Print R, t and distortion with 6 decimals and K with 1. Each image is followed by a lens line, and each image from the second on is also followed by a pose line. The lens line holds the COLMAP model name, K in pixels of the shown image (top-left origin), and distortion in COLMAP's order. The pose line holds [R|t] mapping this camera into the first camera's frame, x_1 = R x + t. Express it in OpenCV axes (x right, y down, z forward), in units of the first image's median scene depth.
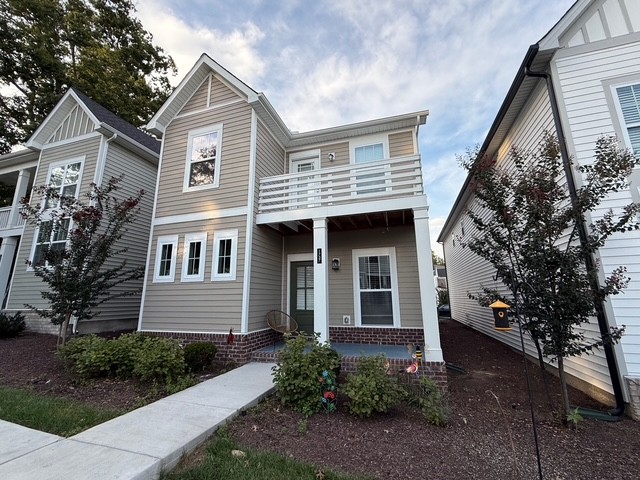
lens RADIAL K [[254.8, 0, 318.4], [0, 254.8, 239.7], [0, 0, 1]] dist [-0.001870, -0.000315]
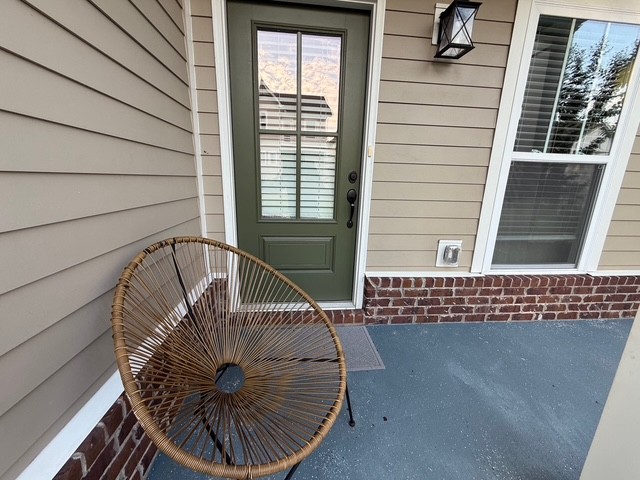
lens RADIAL K [[254.8, 0, 318.4], [0, 254.8, 239.7], [0, 0, 1]] dist [-0.001870, -0.000315]
pose [[0.917371, -0.053960, 0.394358, -0.149730], [-0.127224, 0.899043, 0.418970, 0.195986], [-0.377152, -0.434523, 0.817891, 0.826485]]
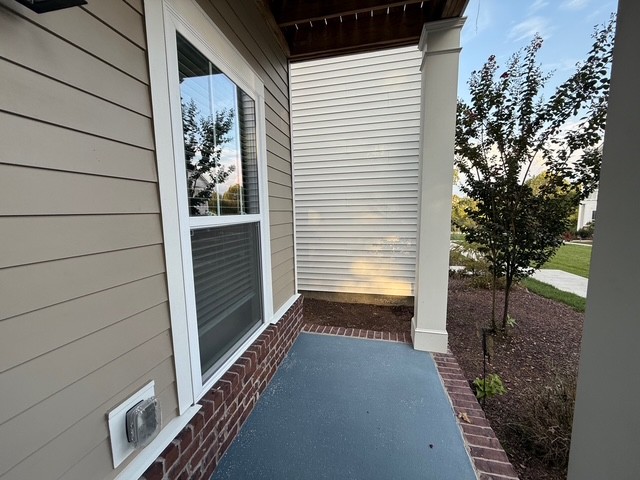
lens RADIAL K [[254.8, 0, 318.4], [0, 254.8, 239.7], [0, 0, 1]] dist [-0.001870, -0.000315]
pose [[-0.093435, -0.100639, 0.990526, -0.035852], [-0.204725, 0.975561, 0.079807, 0.180505], [-0.974350, -0.195329, -0.111755, 0.941325]]
